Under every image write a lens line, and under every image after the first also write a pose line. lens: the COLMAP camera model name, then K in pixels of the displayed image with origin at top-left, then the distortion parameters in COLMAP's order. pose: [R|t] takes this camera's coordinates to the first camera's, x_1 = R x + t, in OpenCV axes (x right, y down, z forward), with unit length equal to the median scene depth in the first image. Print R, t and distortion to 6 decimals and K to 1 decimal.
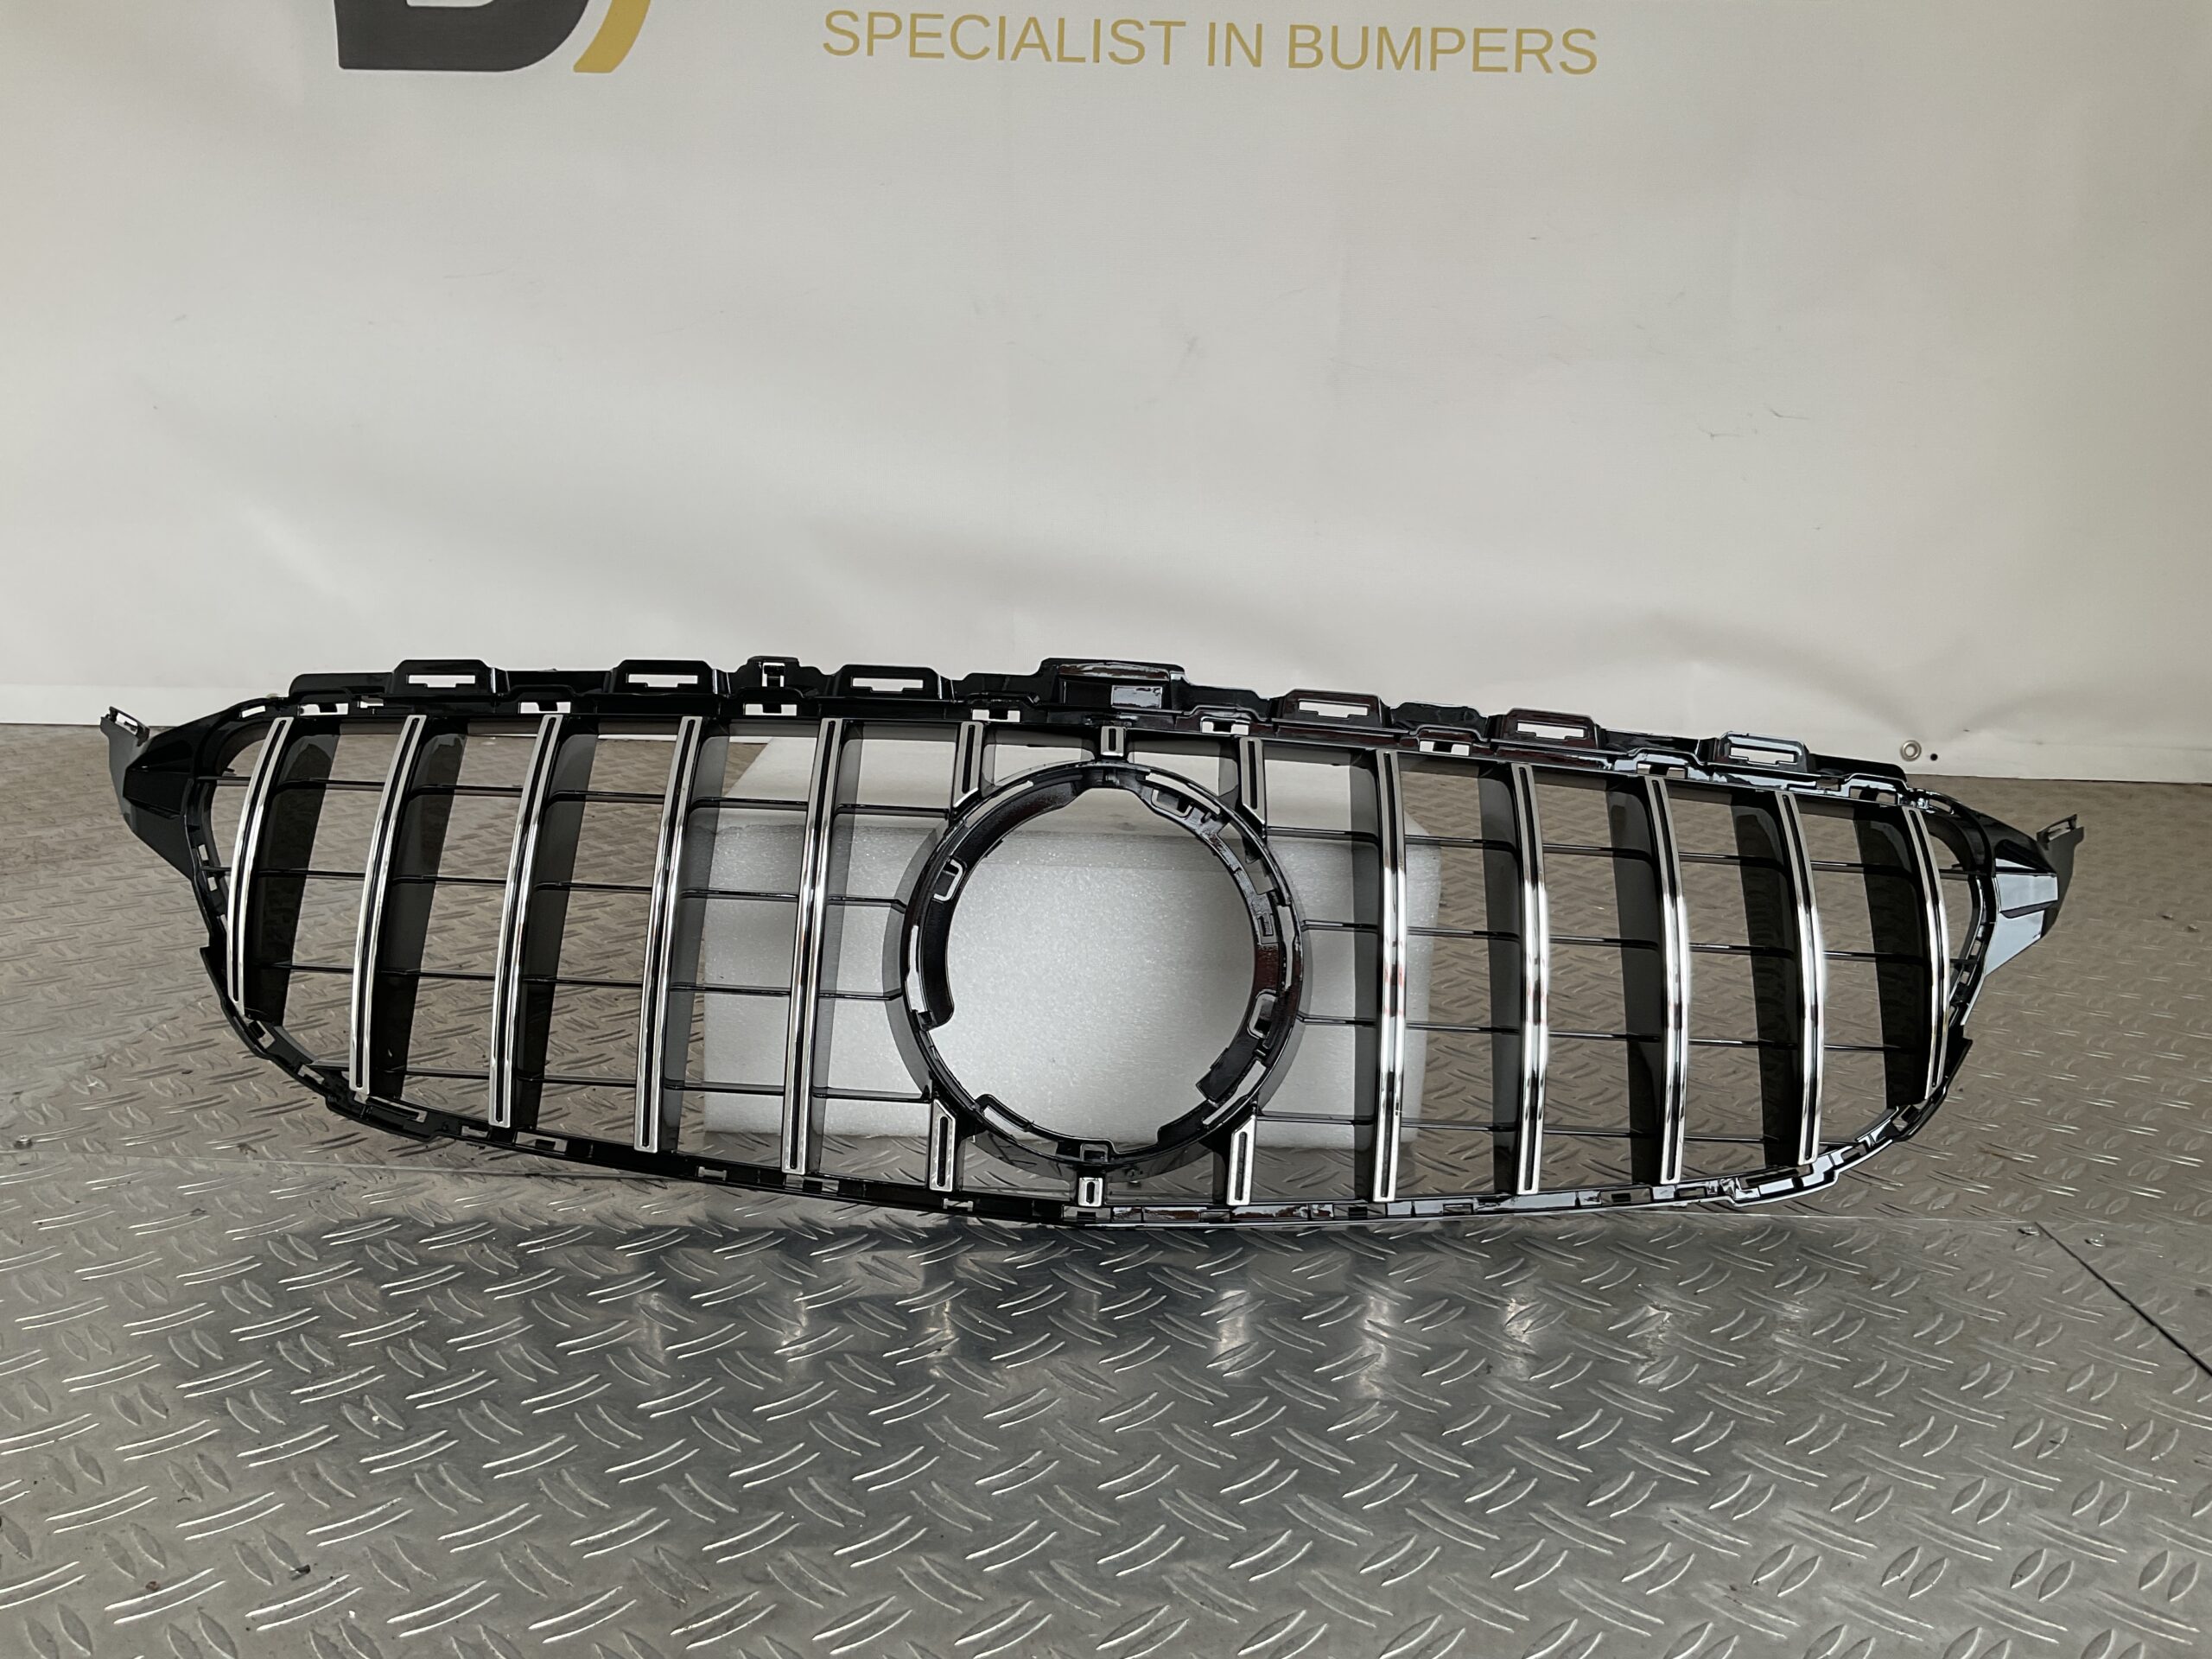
lens RADIAL K [[1868.9, 0, 1106.0], [0, 1868.9, 829.5], [0, 0, 1]] dist [0.000246, 0.000022]
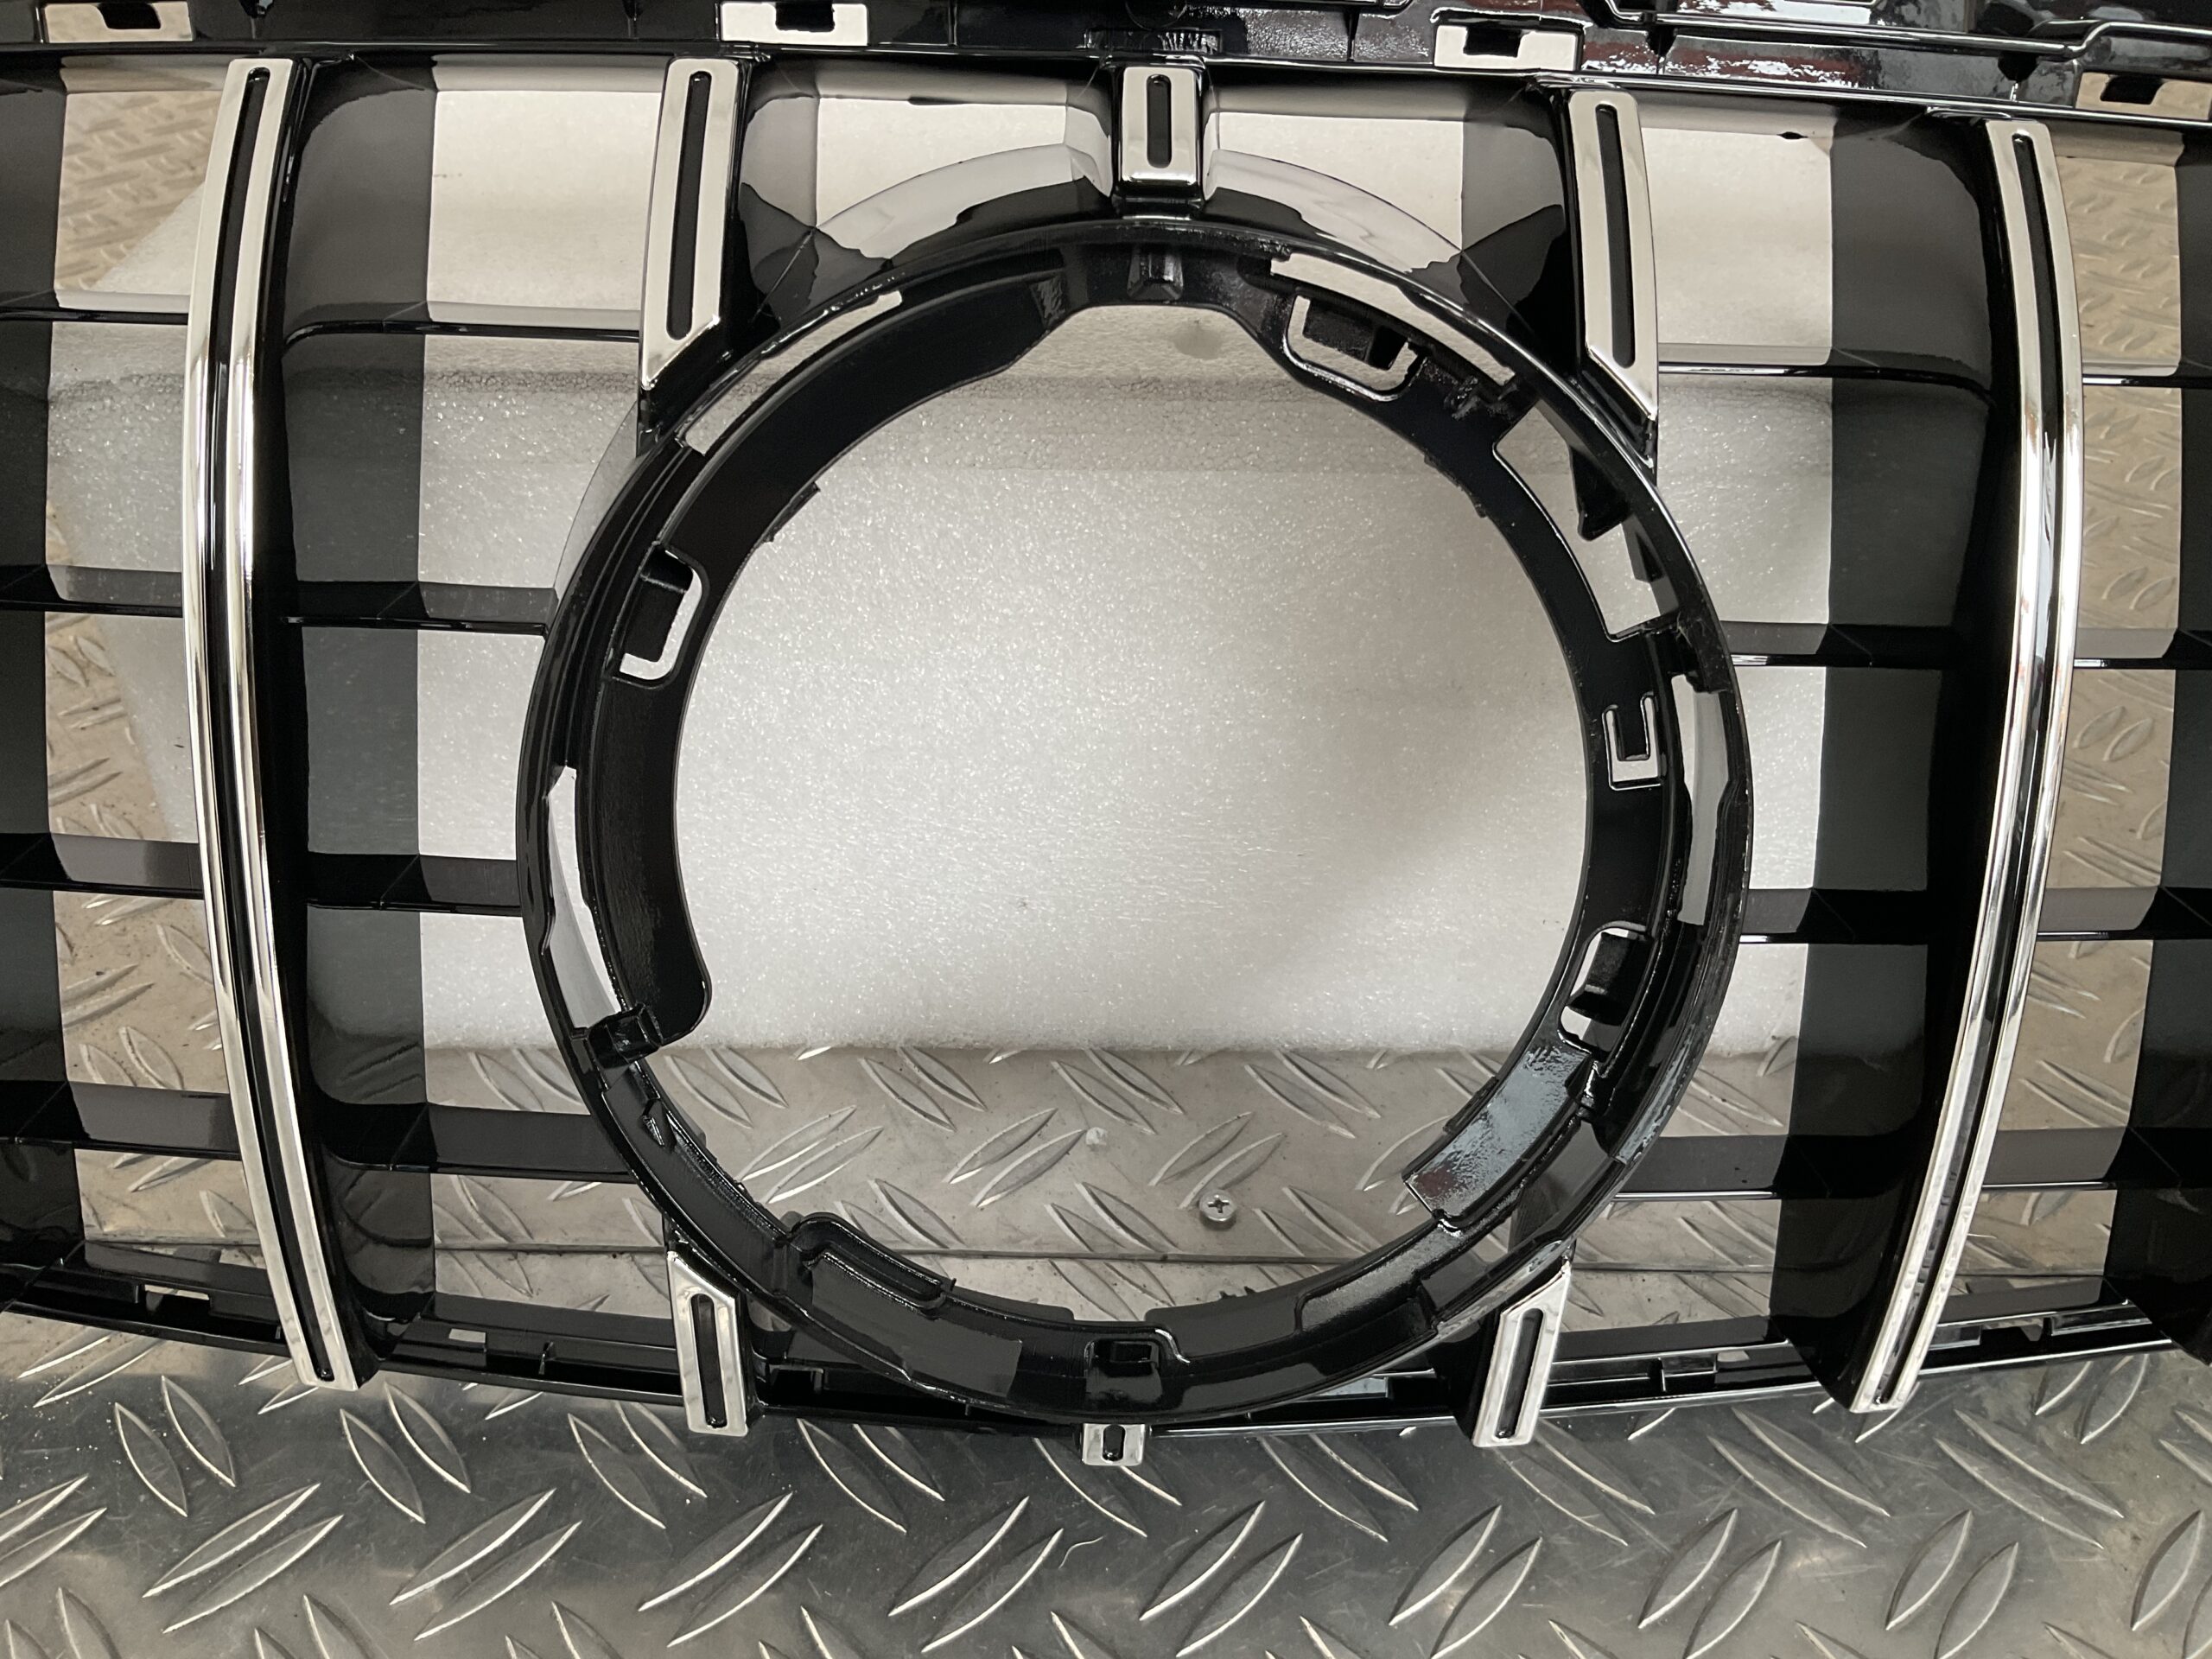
lens RADIAL K [[1856.1, 0, 1106.0], [0, 1856.1, 829.5], [0, 0, 1]] dist [0.103762, -0.184403]
pose [[0.999658, -0.011377, -0.023550, 0.000490], [0.019986, 0.913096, 0.407255, -0.066959], [0.016870, -0.407586, 0.913011, 0.663962]]
